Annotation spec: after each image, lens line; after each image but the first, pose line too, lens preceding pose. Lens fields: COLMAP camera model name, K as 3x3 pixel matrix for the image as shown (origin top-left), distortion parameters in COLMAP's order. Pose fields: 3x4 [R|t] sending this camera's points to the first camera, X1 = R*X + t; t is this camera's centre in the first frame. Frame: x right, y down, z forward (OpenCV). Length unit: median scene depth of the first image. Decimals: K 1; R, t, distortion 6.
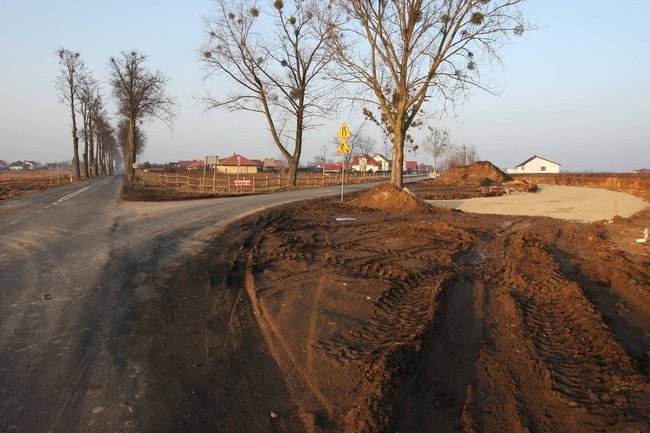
lens RADIAL K [[441.0, 0, 327.3], [0, 441.0, 207.1], [0, 0, 1]] dist [-0.043582, 0.005772]
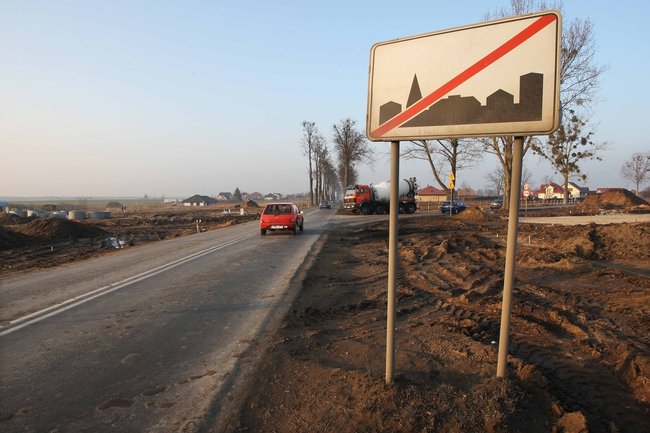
lens RADIAL K [[416.2, 0, 324.9], [0, 416.2, 217.0], [0, 0, 1]] dist [-0.034747, 0.002112]
pose [[0.887117, 0.009583, -0.461444, 0.104048], [-0.028378, 0.999025, -0.033809, 0.017667], [0.460670, 0.043088, 0.886525, -0.203076]]
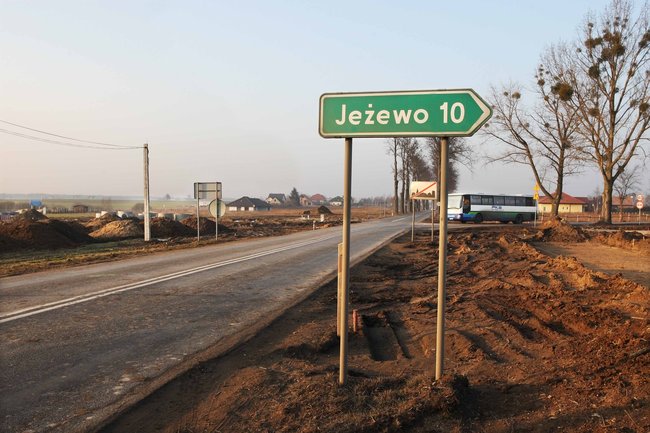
lens RADIAL K [[618.1, 0, 326.1], [0, 618.1, 214.0], [0, 0, 1]] dist [-0.016958, 0.000000]
pose [[0.812075, 0.016574, -0.583318, 0.233376], [-0.060095, 0.996657, -0.055344, 0.036345], [0.580451, 0.079998, 0.810356, -0.437142]]
